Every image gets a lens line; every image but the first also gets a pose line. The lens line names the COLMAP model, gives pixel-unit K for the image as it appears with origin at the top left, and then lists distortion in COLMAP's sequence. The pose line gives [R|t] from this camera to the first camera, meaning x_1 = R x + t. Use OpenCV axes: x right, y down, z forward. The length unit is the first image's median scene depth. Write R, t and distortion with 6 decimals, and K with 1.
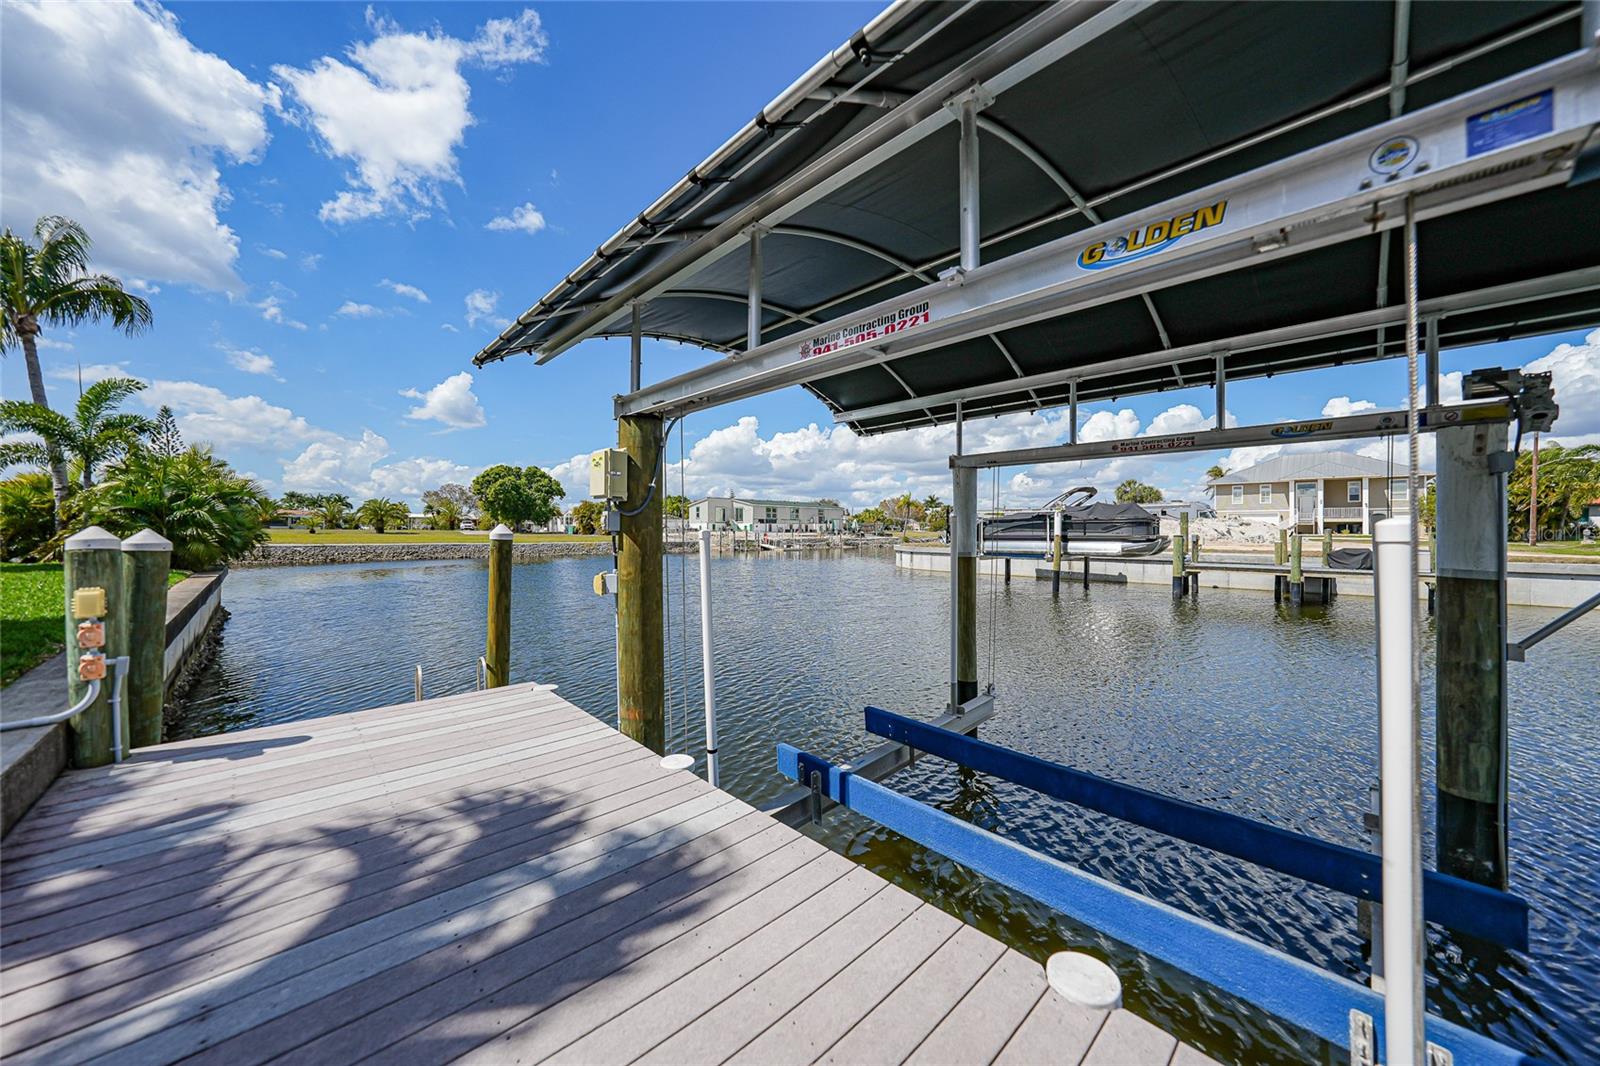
lens RADIAL K [[564.2, 0, 807.6], [0, 564.2, 534.8], [0, 0, 1]] dist [-0.001817, -0.000073]
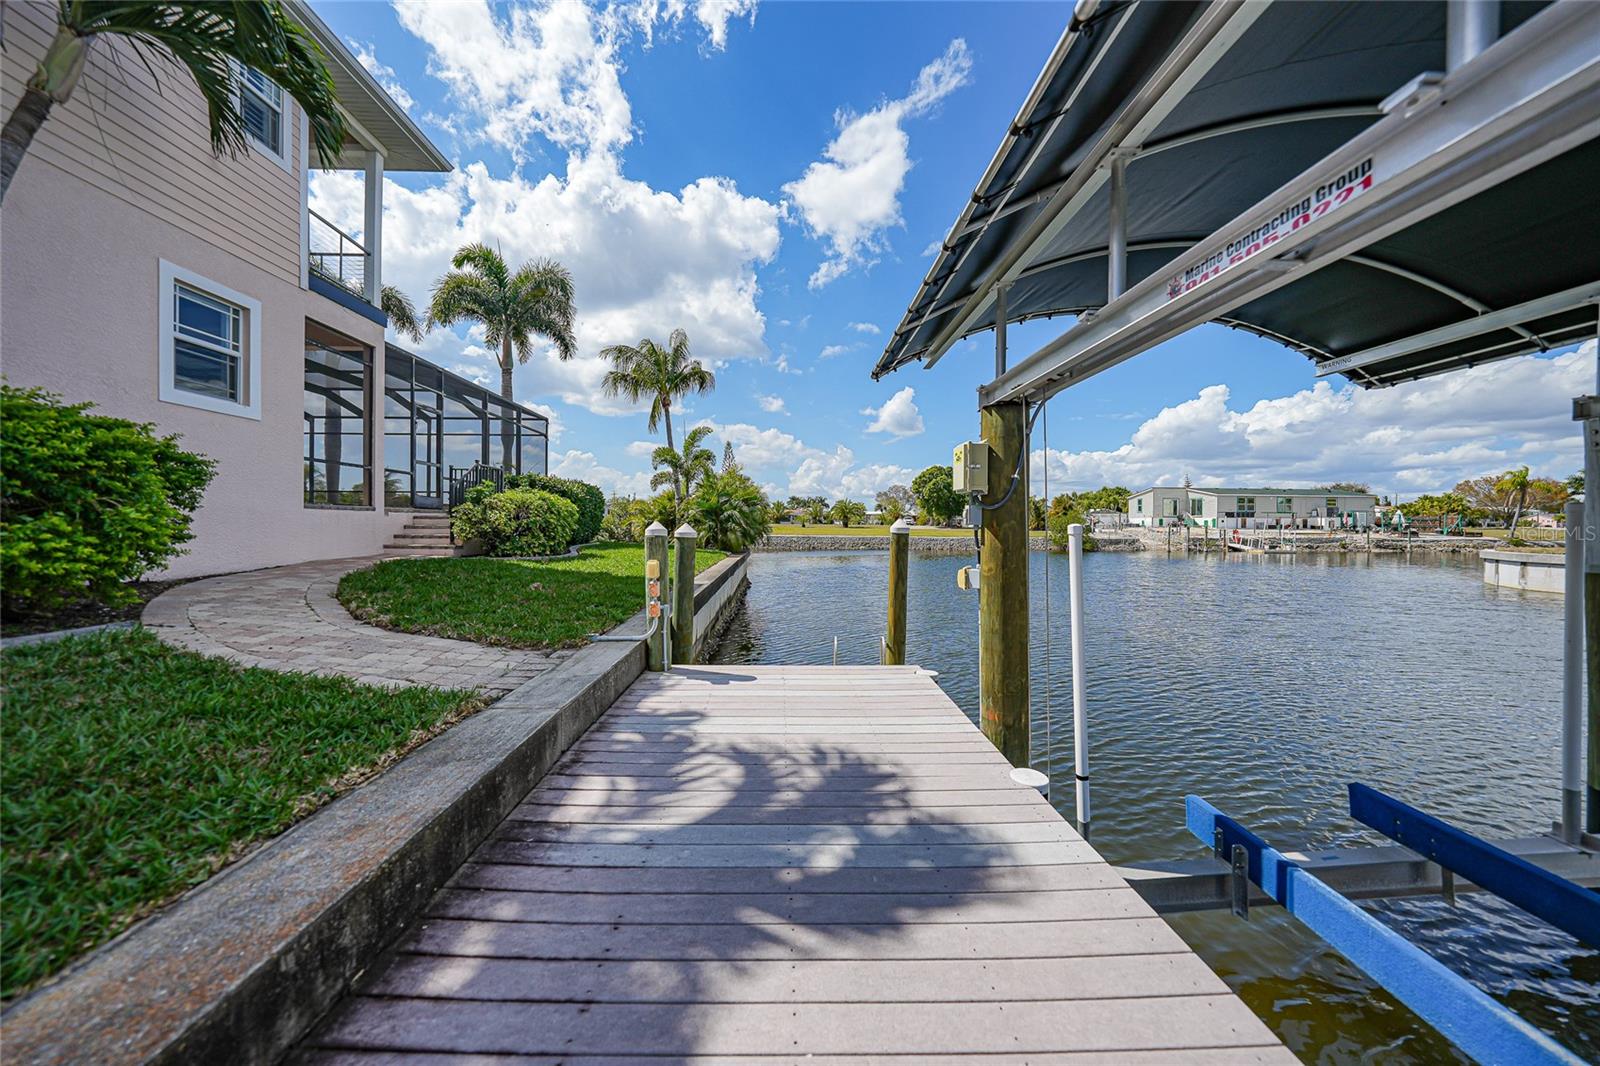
lens RADIAL K [[566.5, 0, 800.0], [0, 566.5, 533.0], [0, 0, 1]] dist [-0.022298, 0.007942]
pose [[0.738354, 0.011616, -0.674313, 0.038258], [-0.008154, 0.999932, 0.008297, 0.000557], [0.674364, -0.000628, 0.738399, 0.027931]]
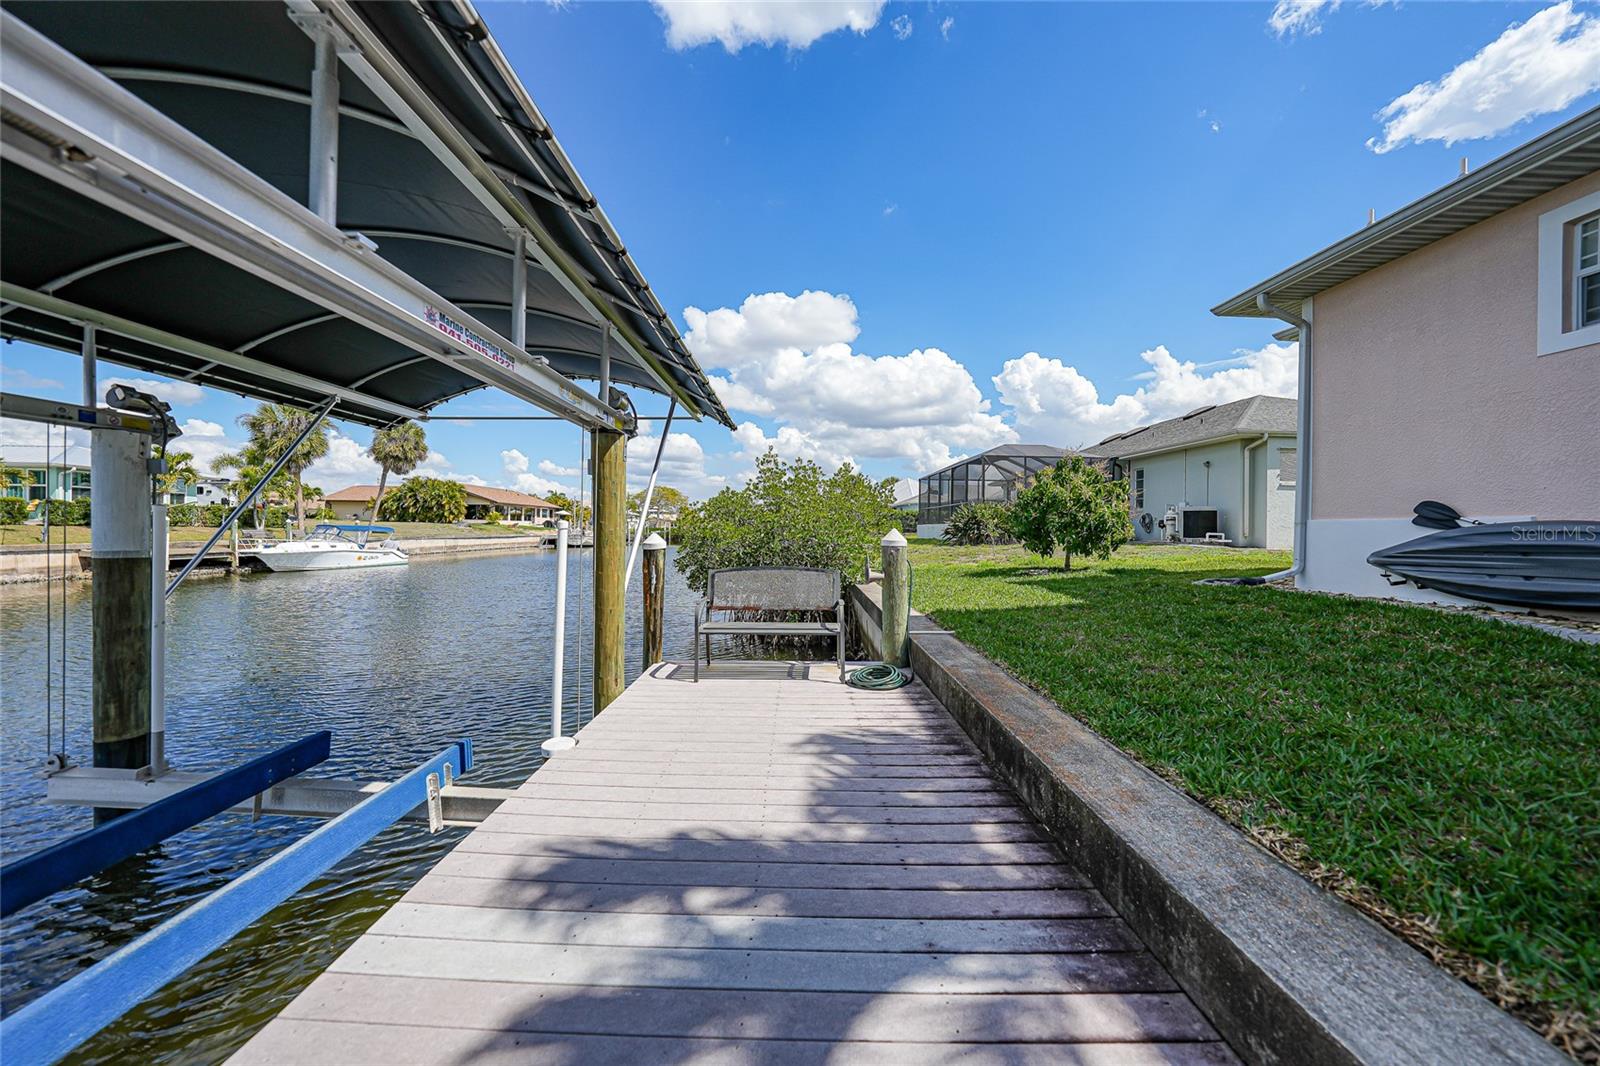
lens RADIAL K [[572.4, 0, 797.0], [0, 572.4, 527.7], [0, 0, 1]] dist [-0.022510, -0.000256]
pose [[-0.707752, -0.009416, 0.706399, -0.285651], [-0.009194, 0.999949, 0.004117, -0.002724], [-0.706402, -0.003581, -0.707802, 0.341200]]
